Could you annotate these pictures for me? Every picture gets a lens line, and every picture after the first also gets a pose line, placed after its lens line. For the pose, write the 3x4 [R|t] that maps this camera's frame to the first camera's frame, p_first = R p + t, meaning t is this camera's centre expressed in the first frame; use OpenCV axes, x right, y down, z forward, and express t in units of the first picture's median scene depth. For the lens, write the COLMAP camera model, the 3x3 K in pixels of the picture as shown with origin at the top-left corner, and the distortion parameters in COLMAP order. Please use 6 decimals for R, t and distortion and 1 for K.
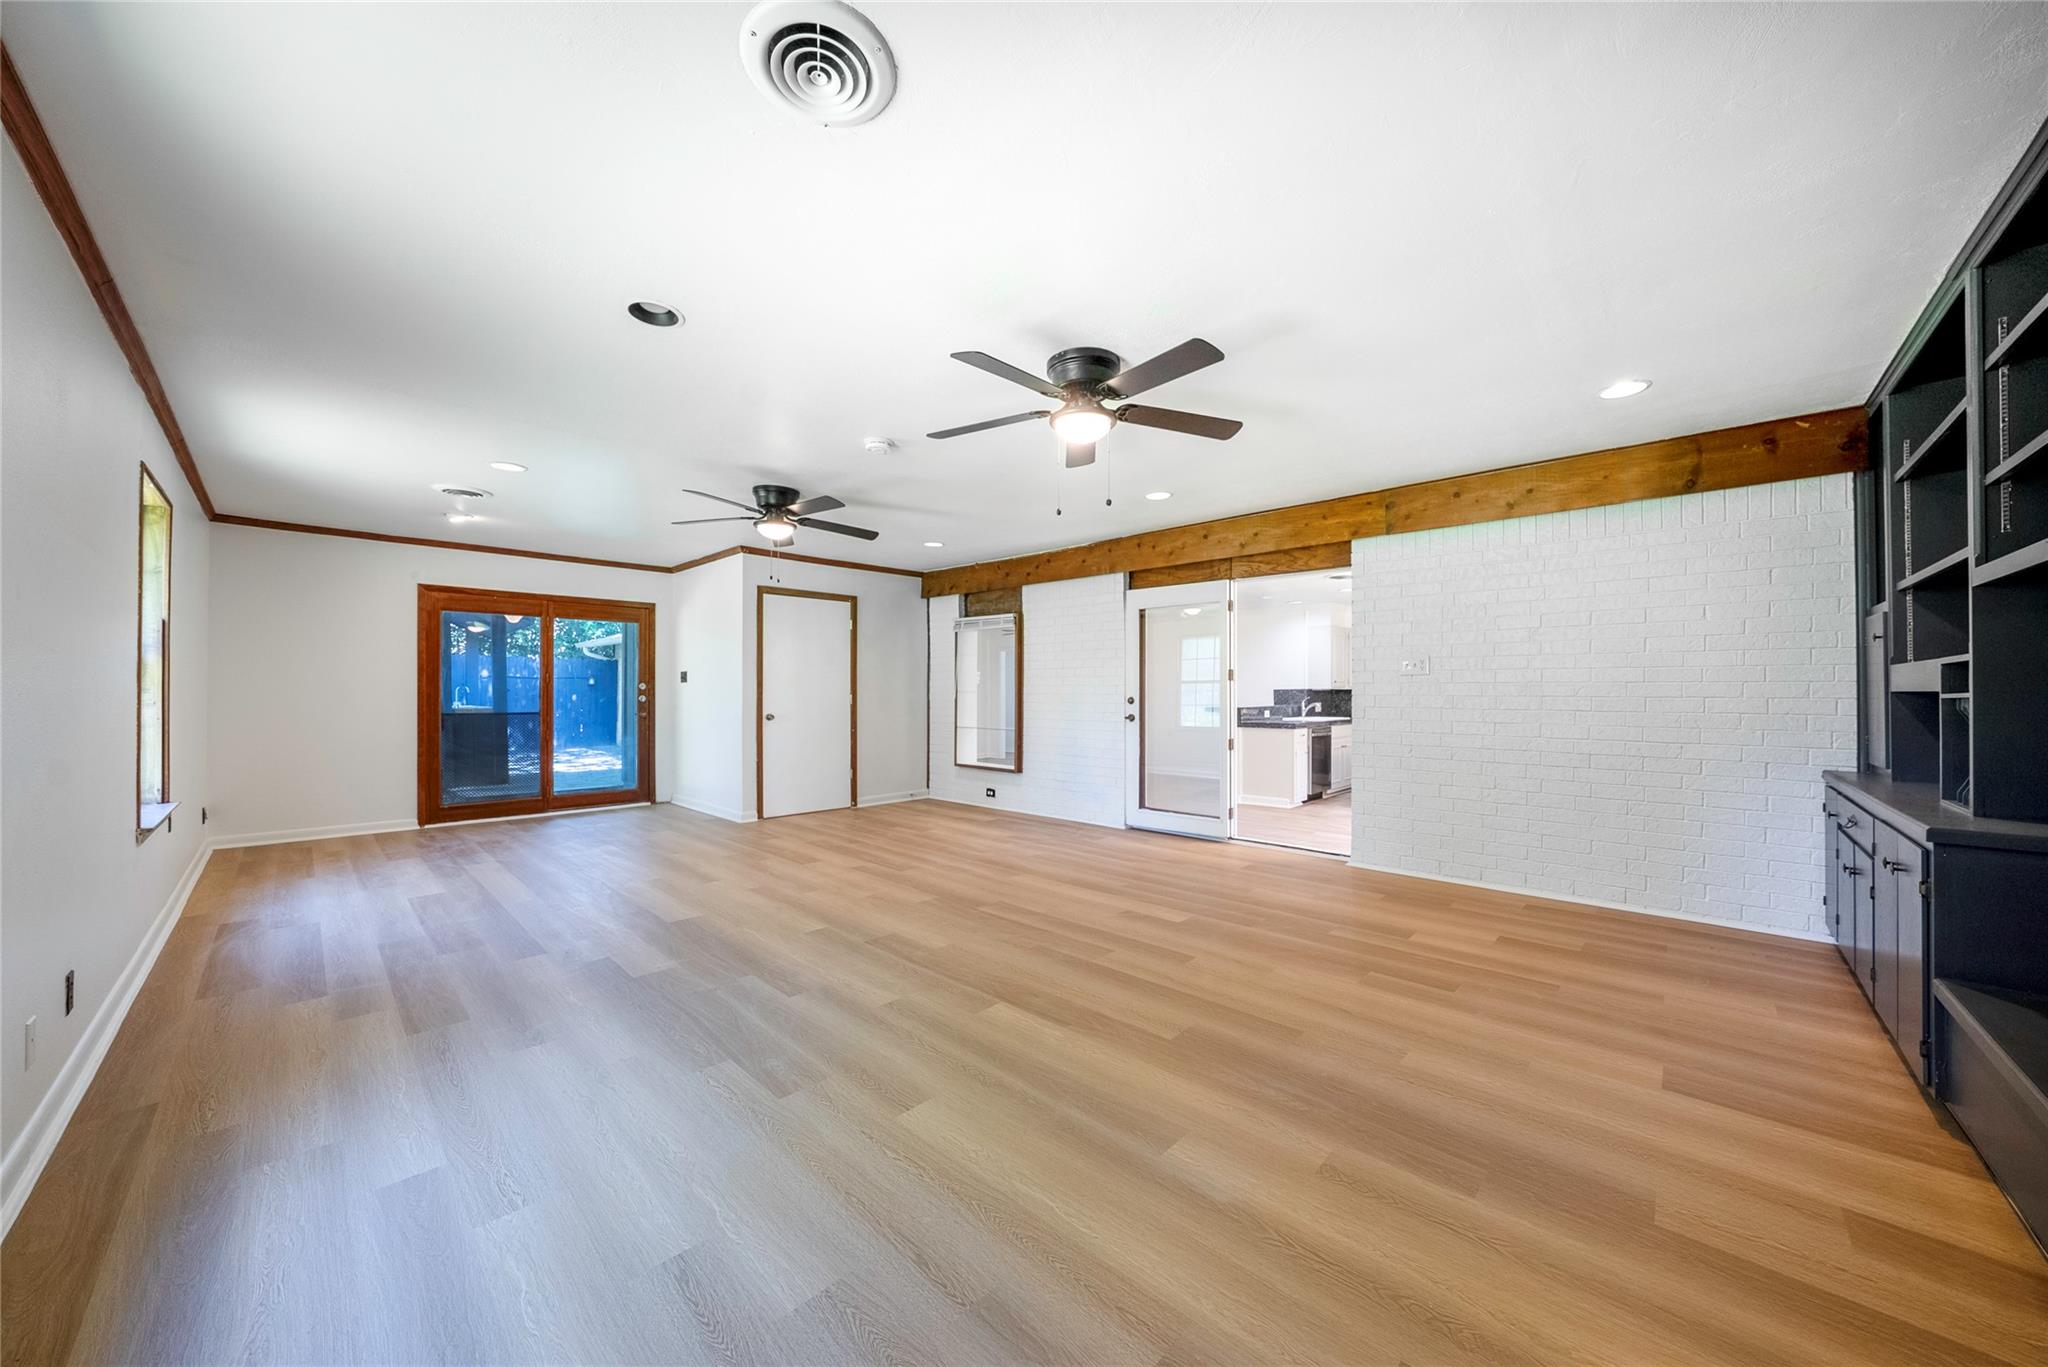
lens RADIAL K [[722.2, 0, 1042.8], [0, 722.2, 686.5], [0, 0, 1]] dist [-0.018393, 0.000209]
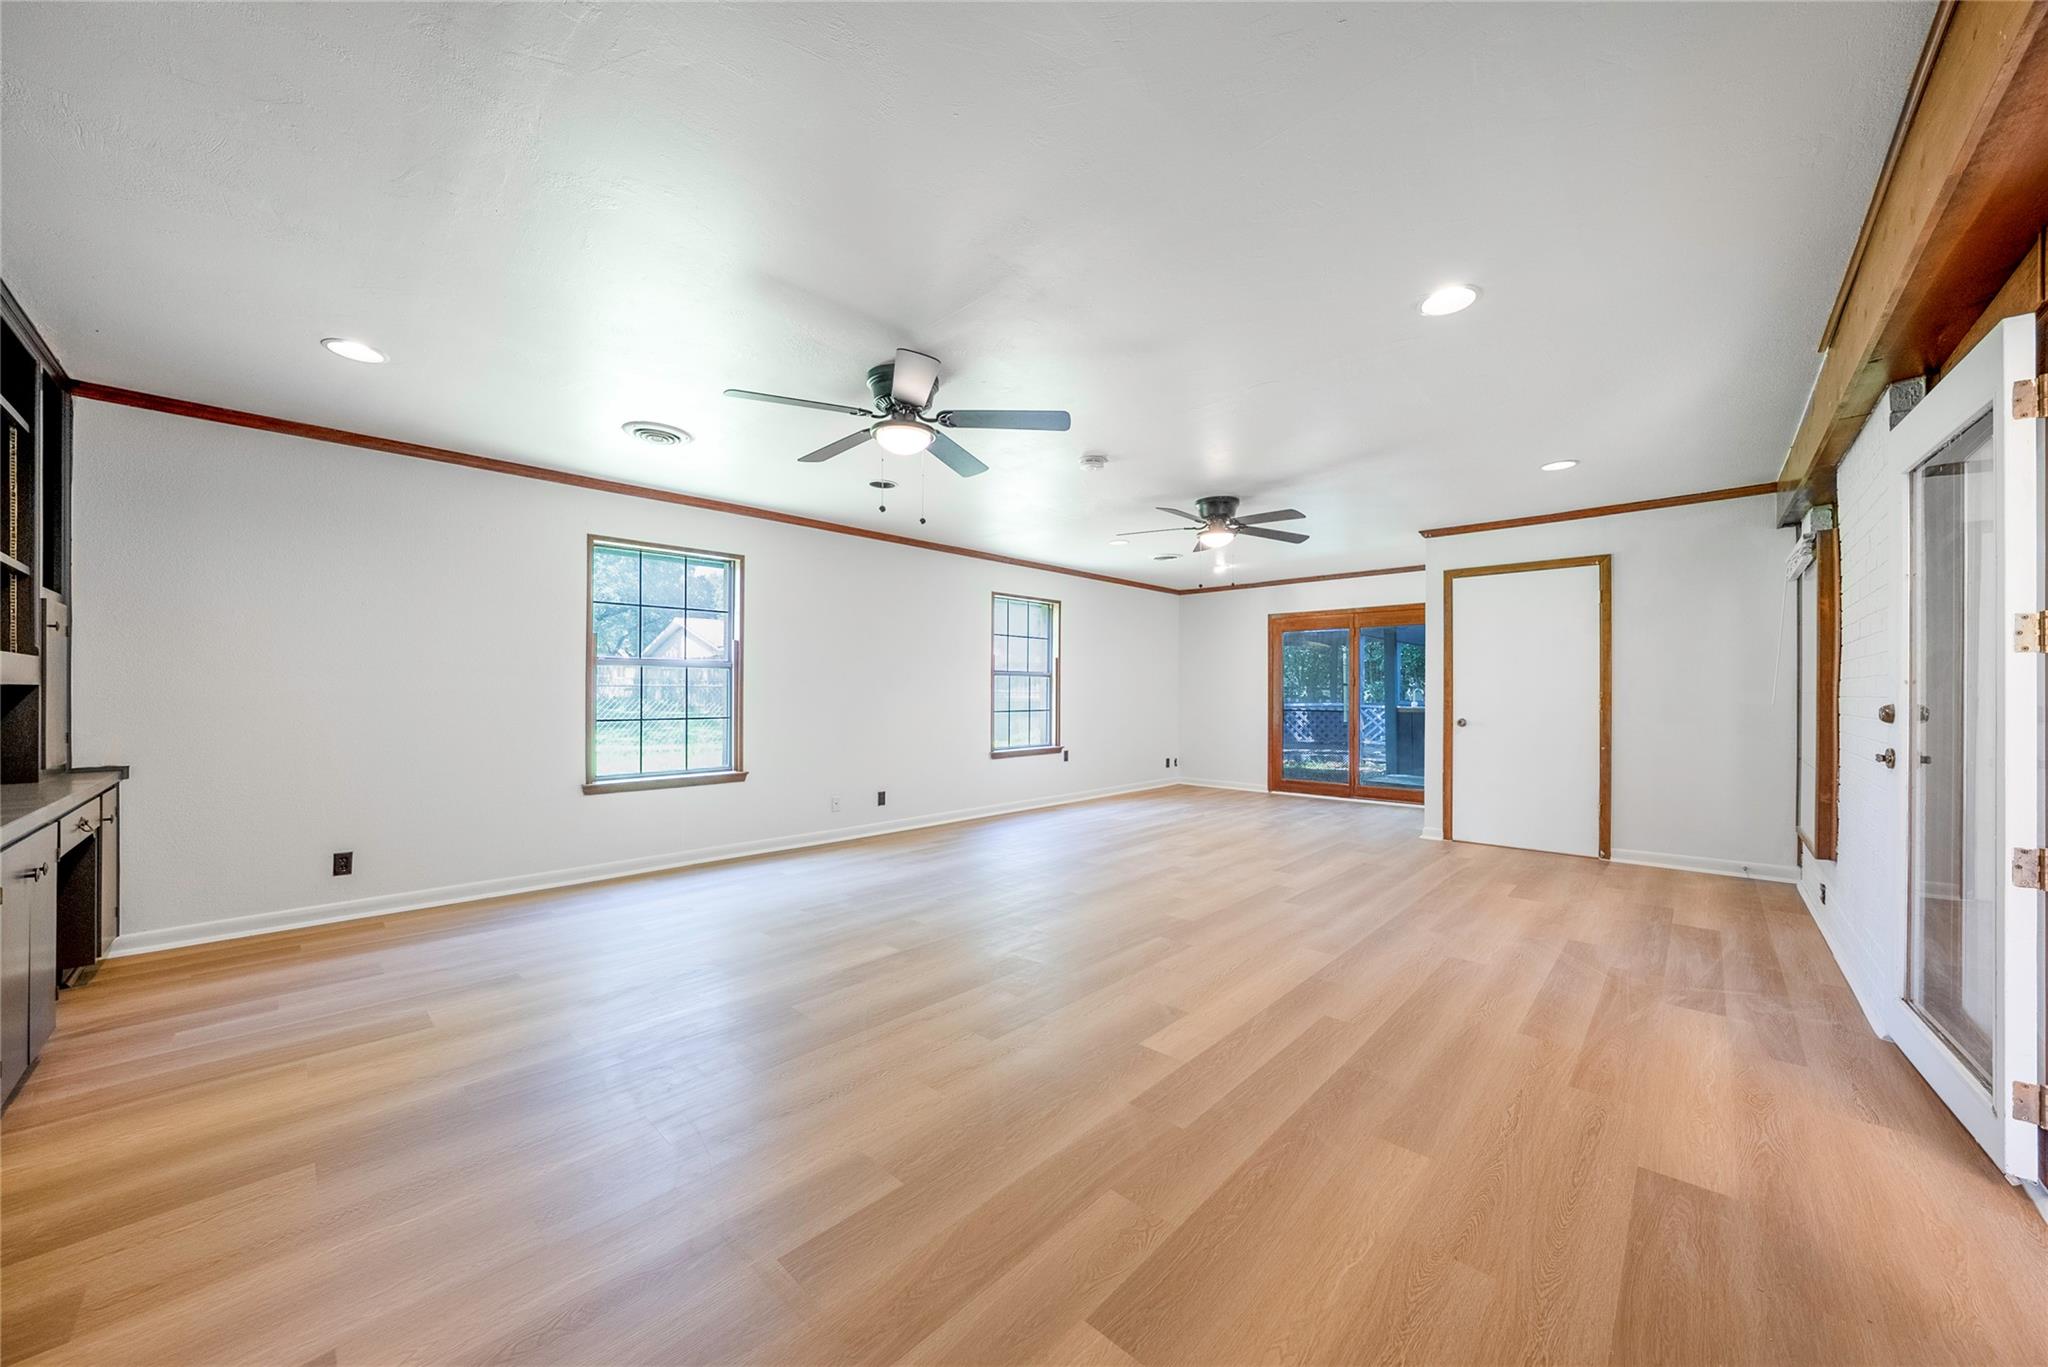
lens RADIAL K [[708.1, 0, 1024.0], [0, 708.1, 683.5], [0, 0, 1]] dist [-0.018748, 0.000177]
pose [[-0.001039, -0.013997, -0.999902, 0.818722], [0.004078, 0.999894, -0.014001, 0.010384], [0.999991, -0.004092, -0.000982, 0.887478]]
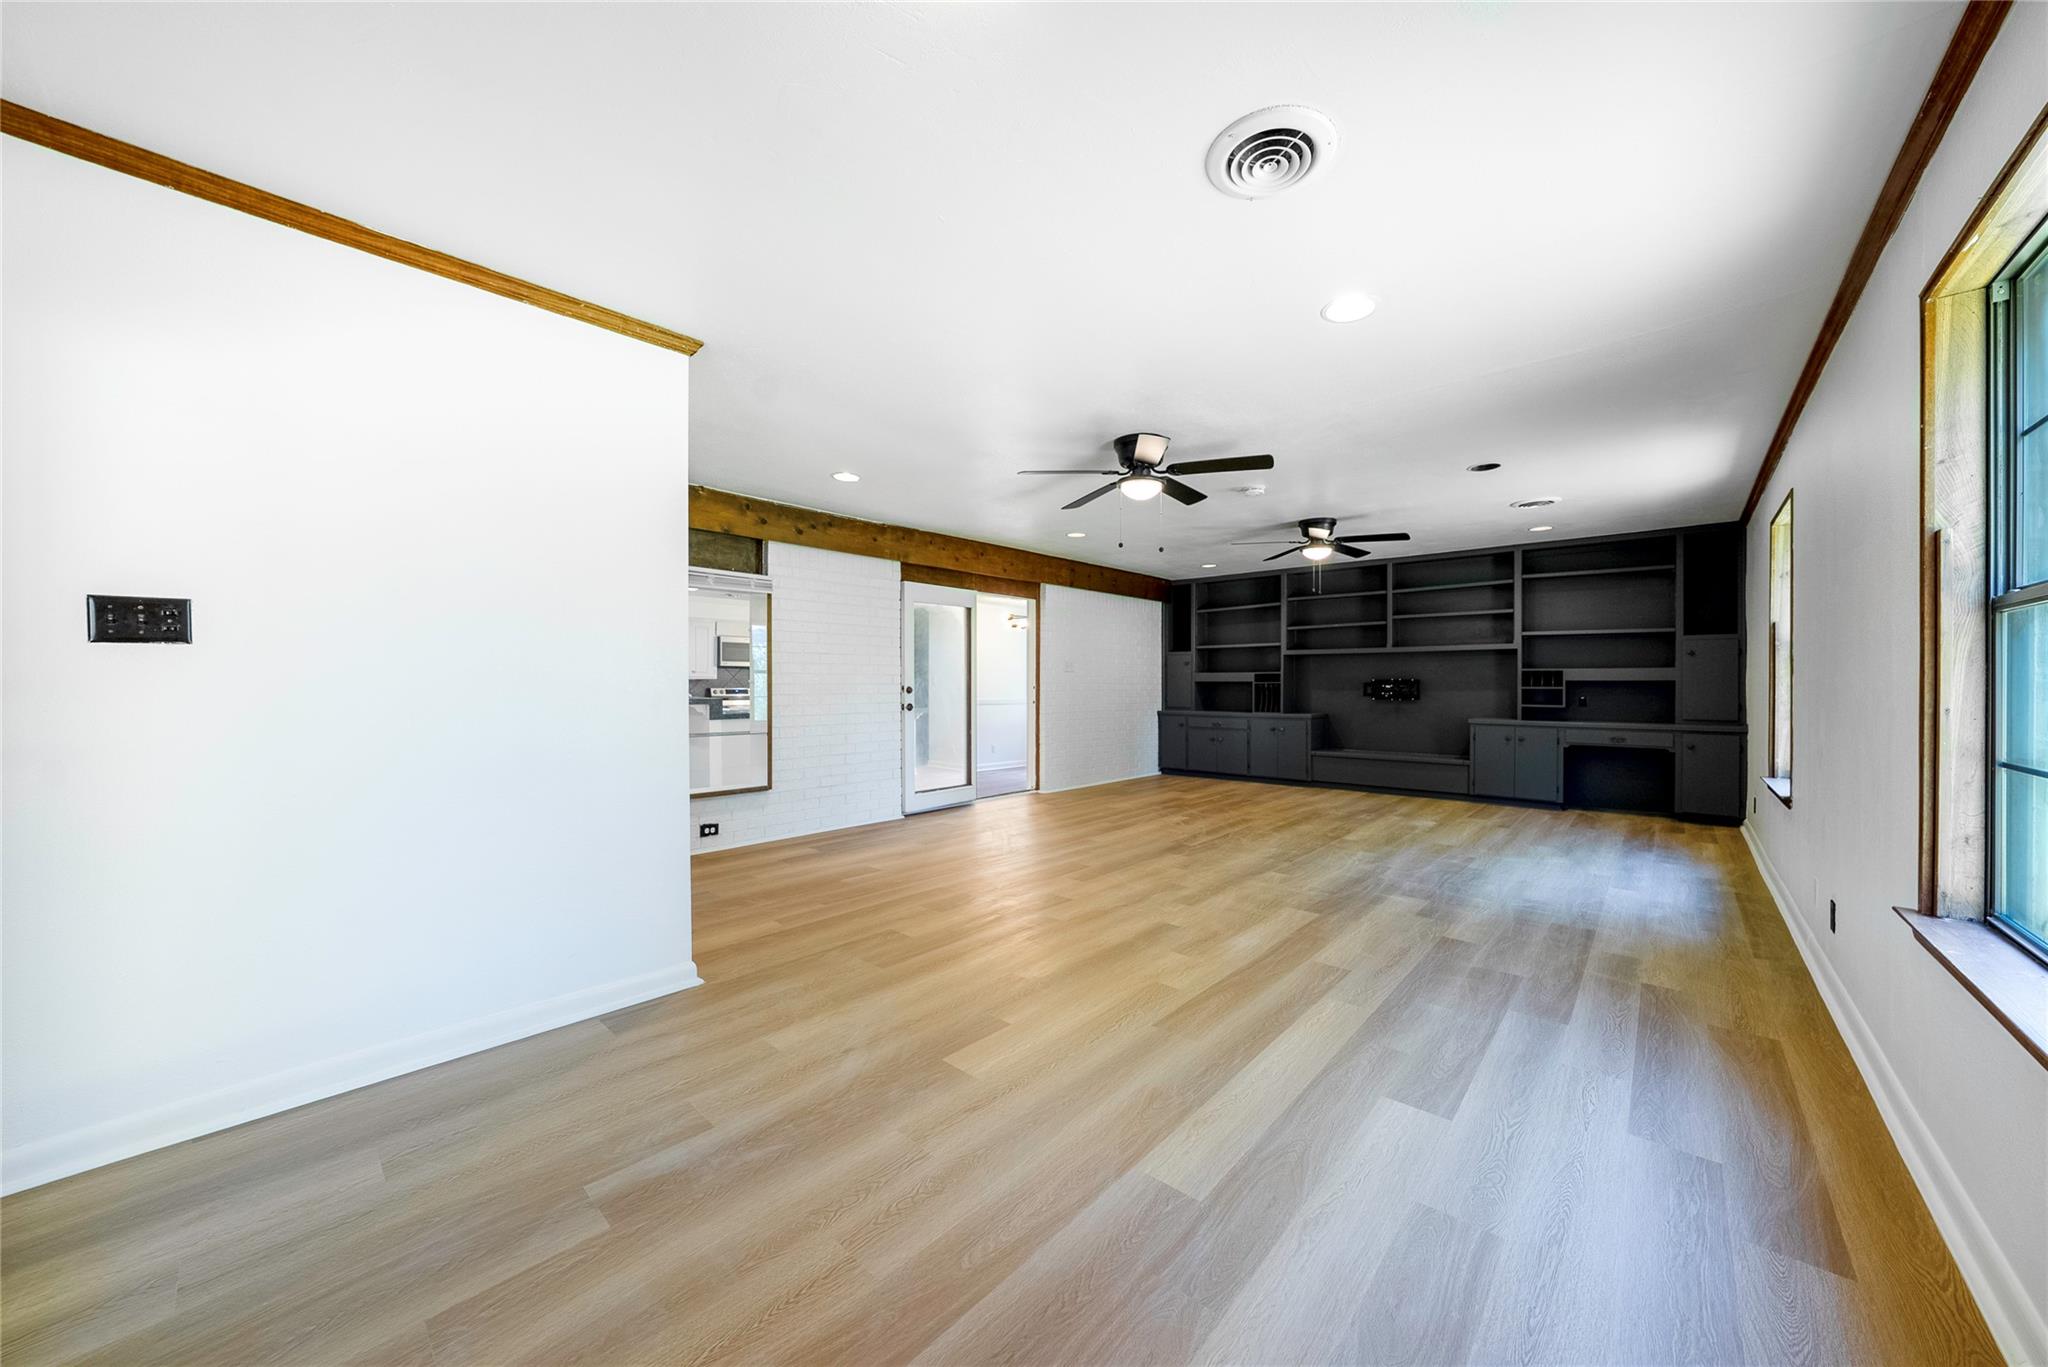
lens RADIAL K [[715.3, 0, 1025.6], [0, 715.3, 684.6], [0, 0, 1]] dist [-0.025788, 0.000141]
pose [[-0.020361, -0.004347, 0.999783, -1.482999], [-0.009716, 0.999944, 0.004150, 0.009717], [-0.999745, -0.009629, -0.020402, 1.419326]]
